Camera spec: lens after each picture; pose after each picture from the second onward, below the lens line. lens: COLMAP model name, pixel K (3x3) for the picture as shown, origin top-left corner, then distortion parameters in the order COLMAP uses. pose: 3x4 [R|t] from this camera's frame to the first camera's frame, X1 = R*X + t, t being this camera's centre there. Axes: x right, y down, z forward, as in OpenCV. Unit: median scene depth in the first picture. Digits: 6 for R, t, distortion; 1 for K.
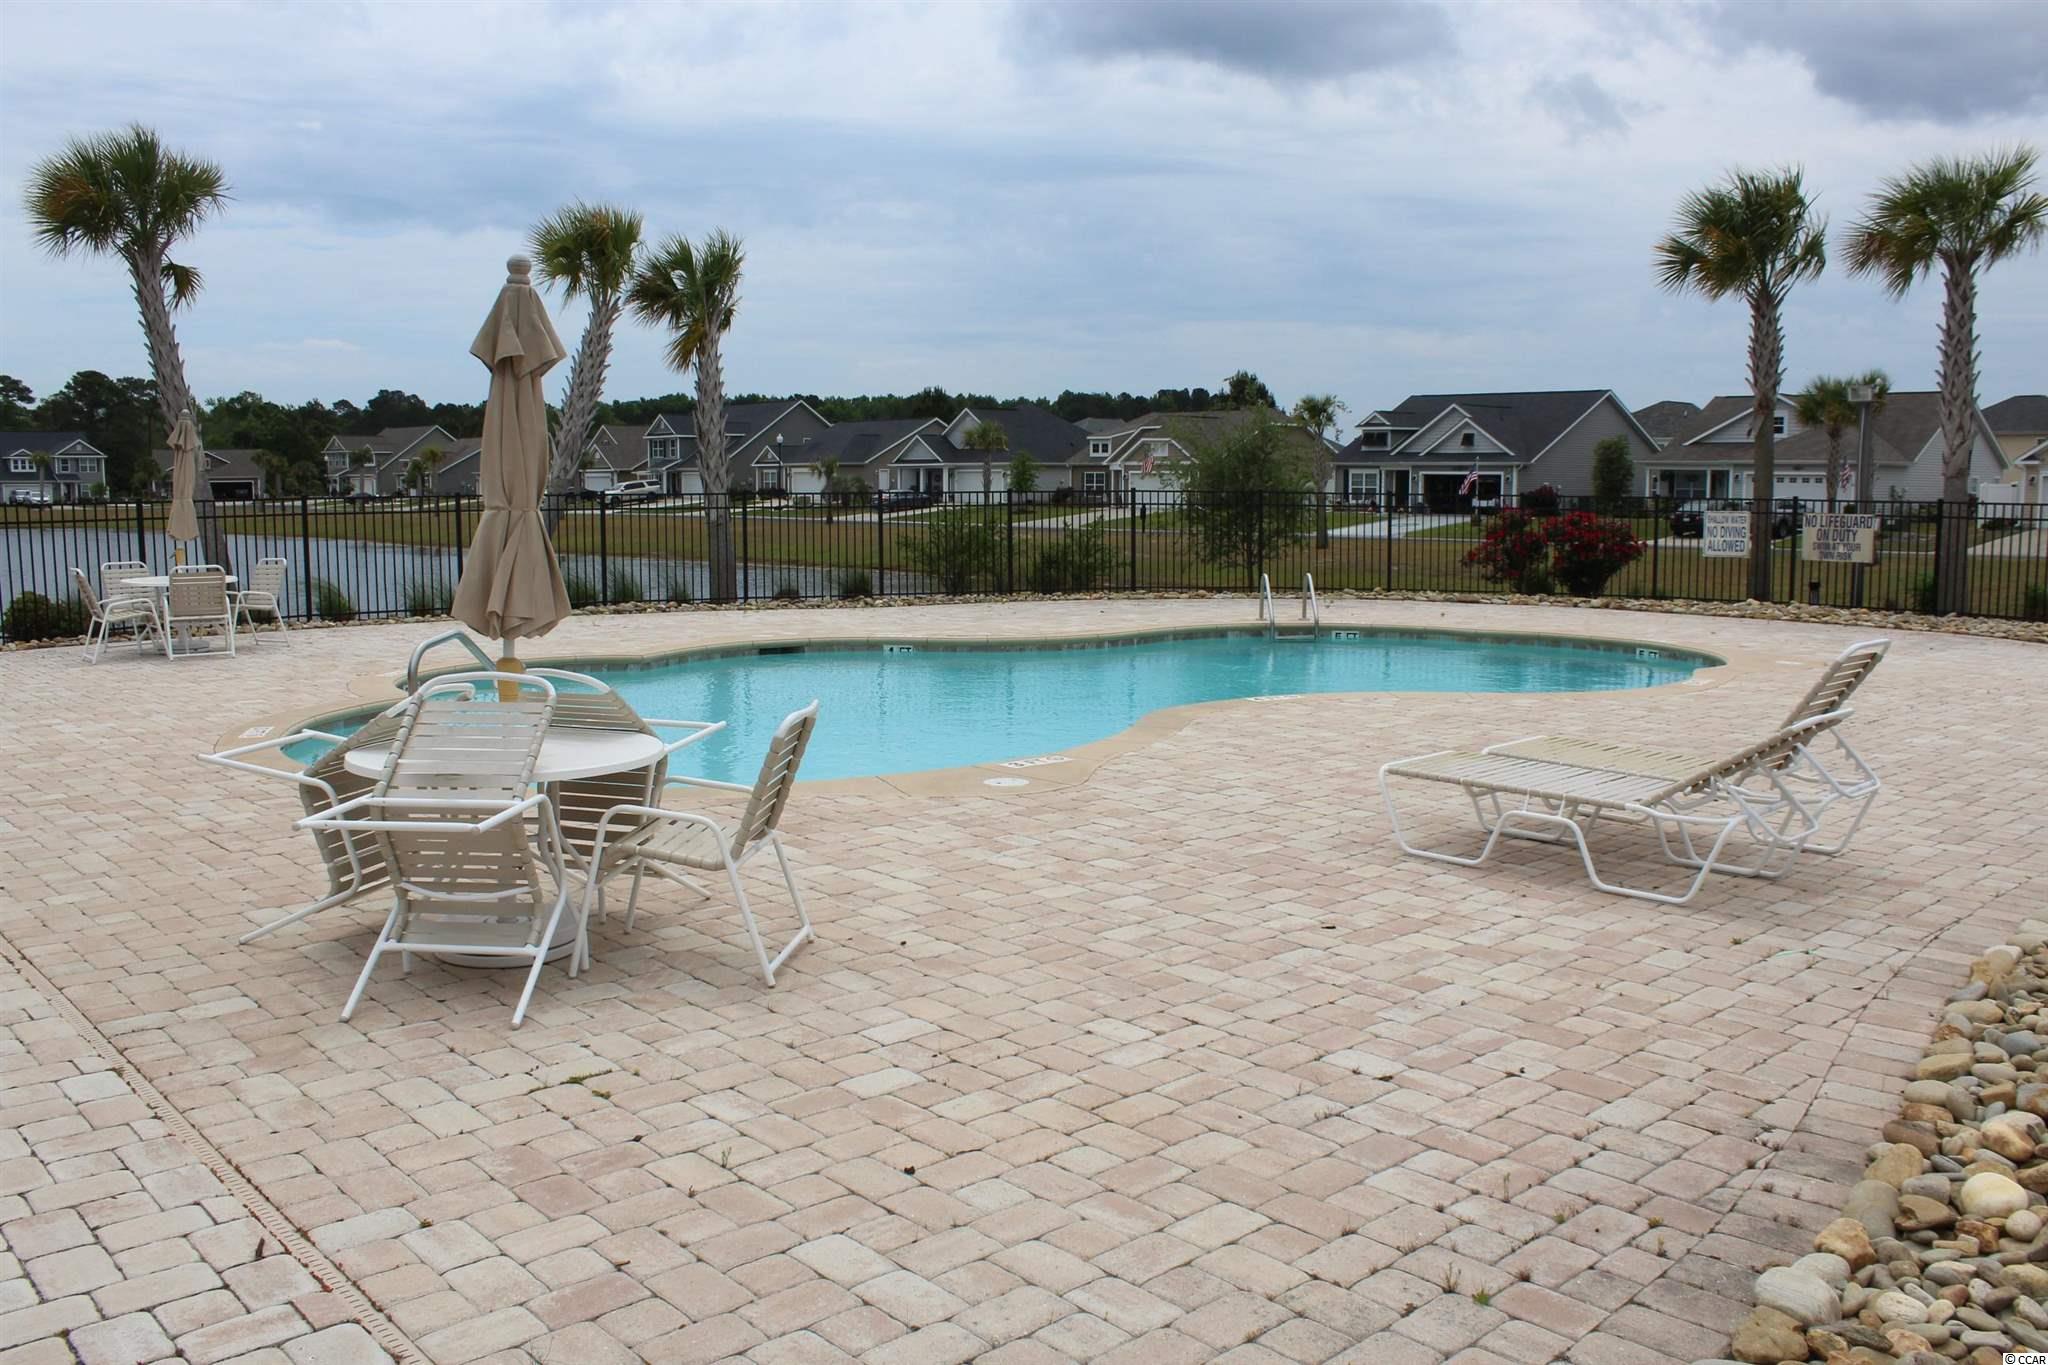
lens RADIAL K [[1701.4, 0, 1024.0], [0, 1701.4, 682.5], [0, 0, 1]] dist [-0.168088, 0.108281]
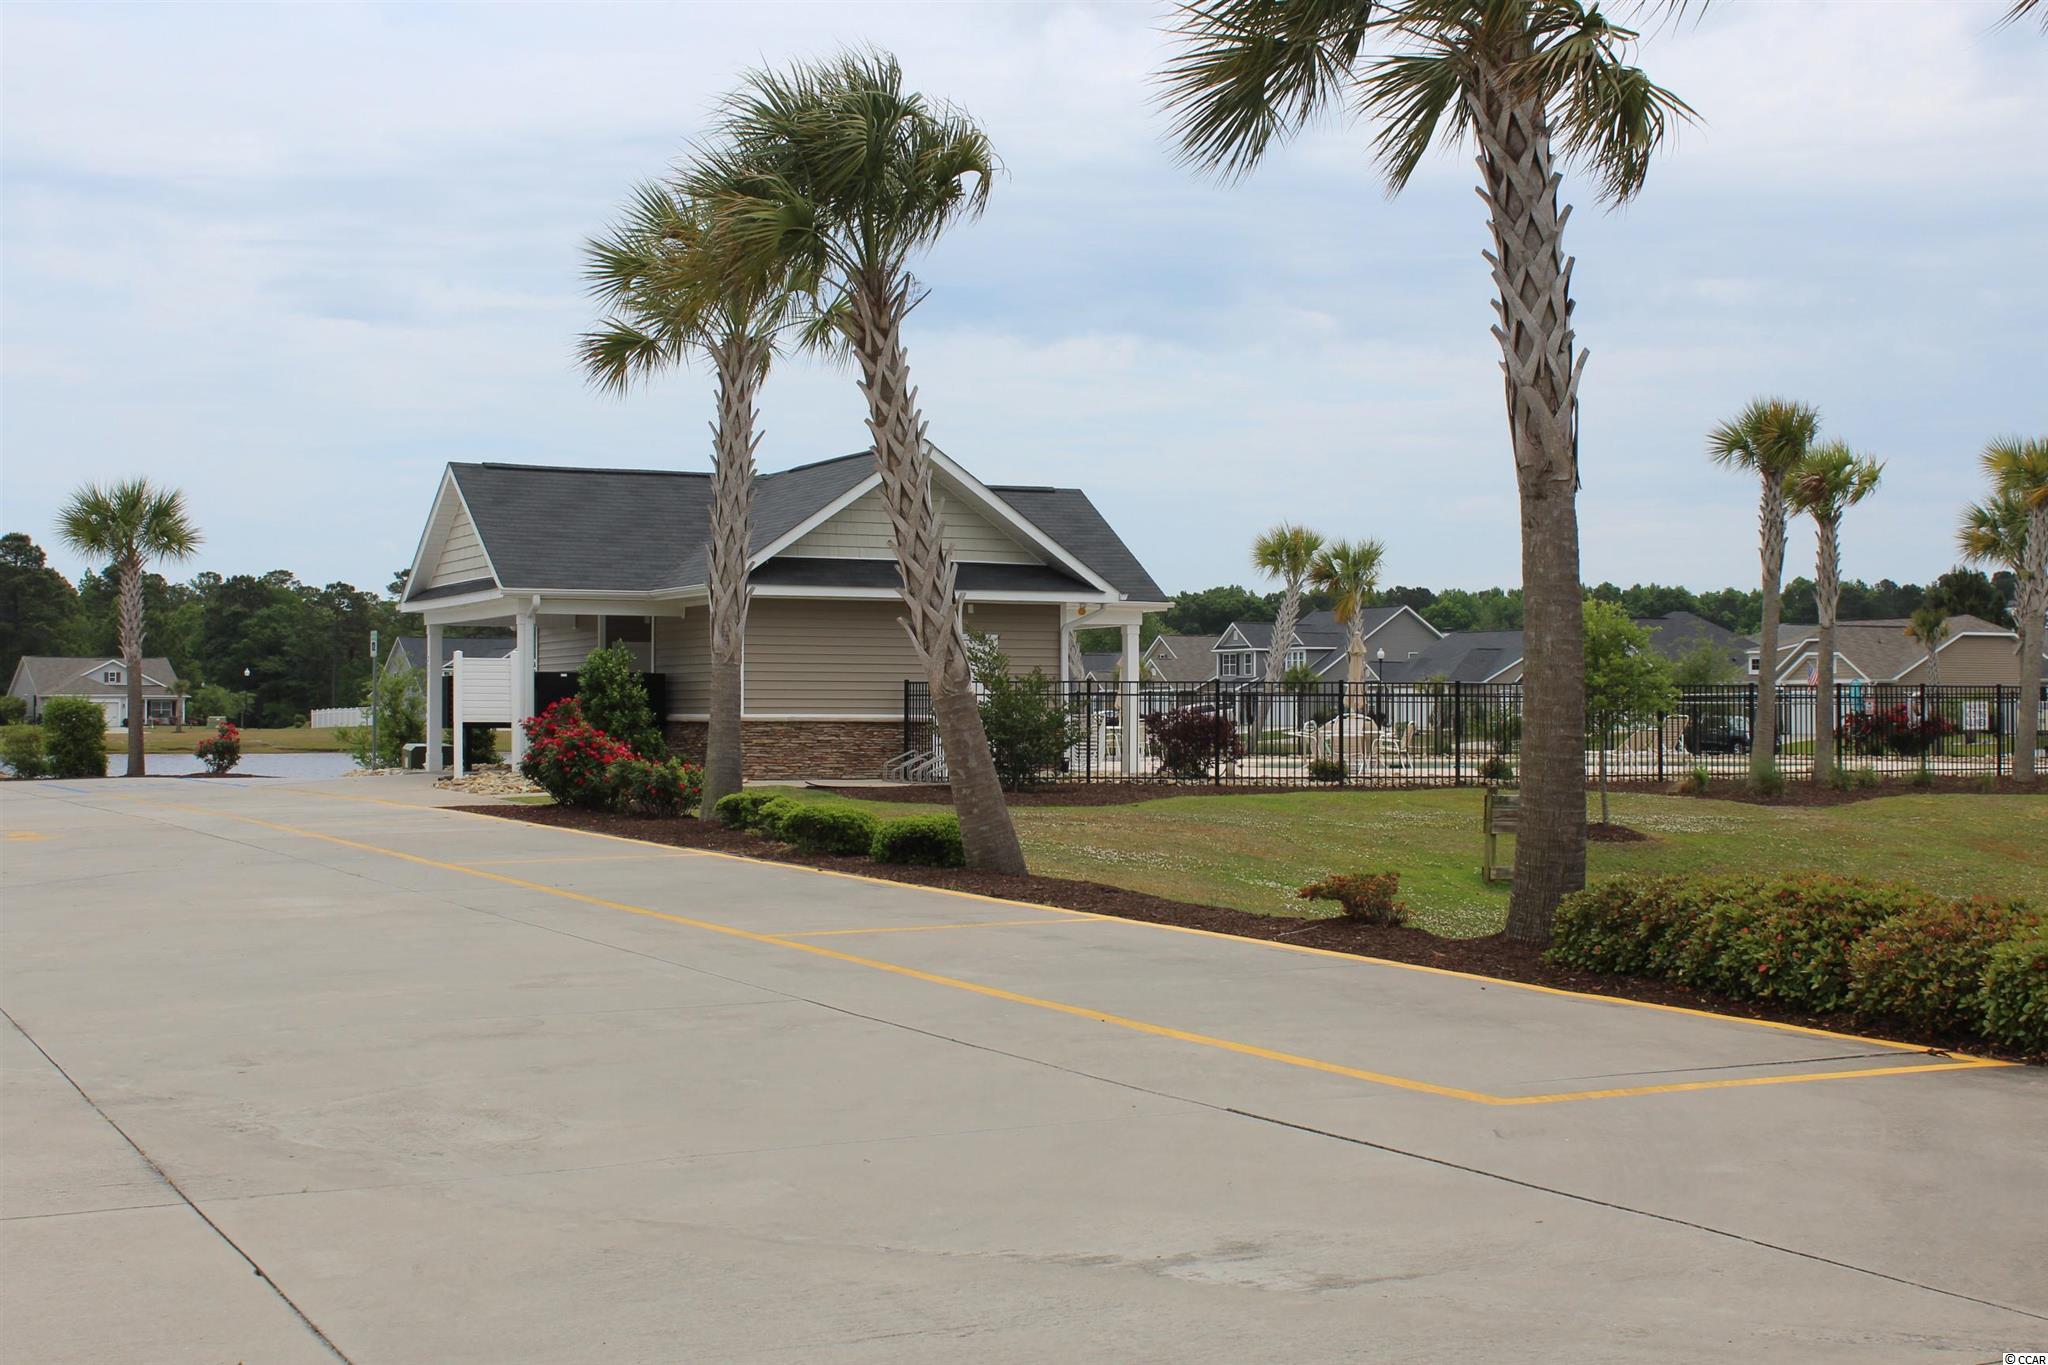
lens RADIAL K [[2699.2, 0, 1024.0], [0, 2699.2, 682.5], [0, 0, 1]] dist [-0.143077, -0.006216]
pose [[0.963733, -0.001951, -0.266859, 0.047147], [-0.032749, 0.991550, -0.125521, 0.050166], [0.264849, 0.129708, 0.955526, -0.373493]]
